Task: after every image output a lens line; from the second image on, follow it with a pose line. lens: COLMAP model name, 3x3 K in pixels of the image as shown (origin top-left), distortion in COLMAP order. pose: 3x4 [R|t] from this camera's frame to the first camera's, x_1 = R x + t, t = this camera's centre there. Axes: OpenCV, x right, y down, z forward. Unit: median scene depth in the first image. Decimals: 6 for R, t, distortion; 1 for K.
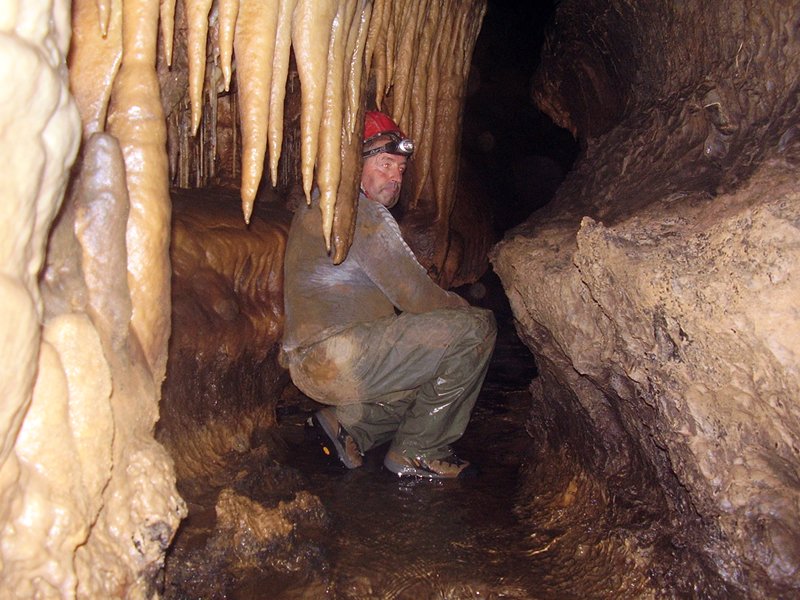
lens RADIAL K [[883.6, 0, 400.0], [0, 883.6, 300.0], [0, 0, 1]] dist [-0.133287, 0.030681]
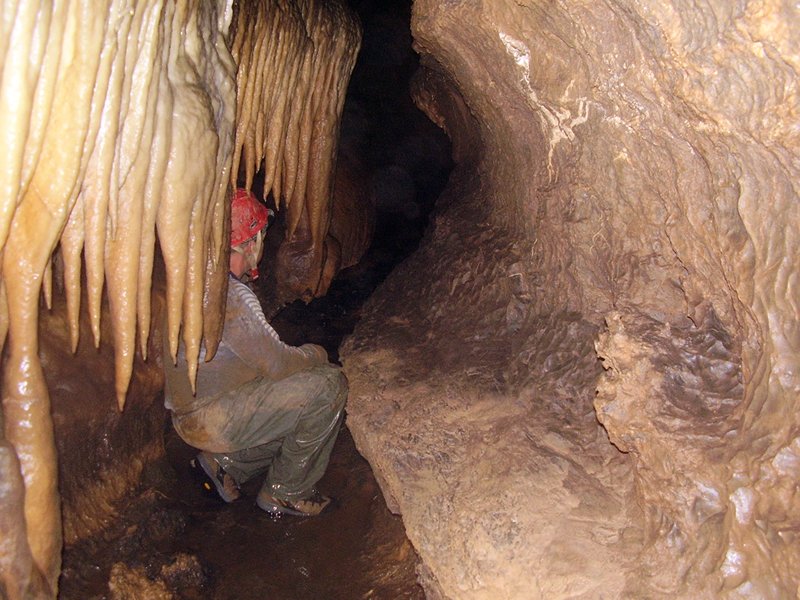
lens RADIAL K [[883.6, 0, 400.0], [0, 883.6, 300.0], [0, 0, 1]] dist [-0.133287, 0.030681]
pose [[0.994478, -0.000307, 0.104940, 0.047937], [-0.013026, 0.991900, 0.126352, -0.220827], [-0.104129, -0.127021, 0.986419, -0.124326]]
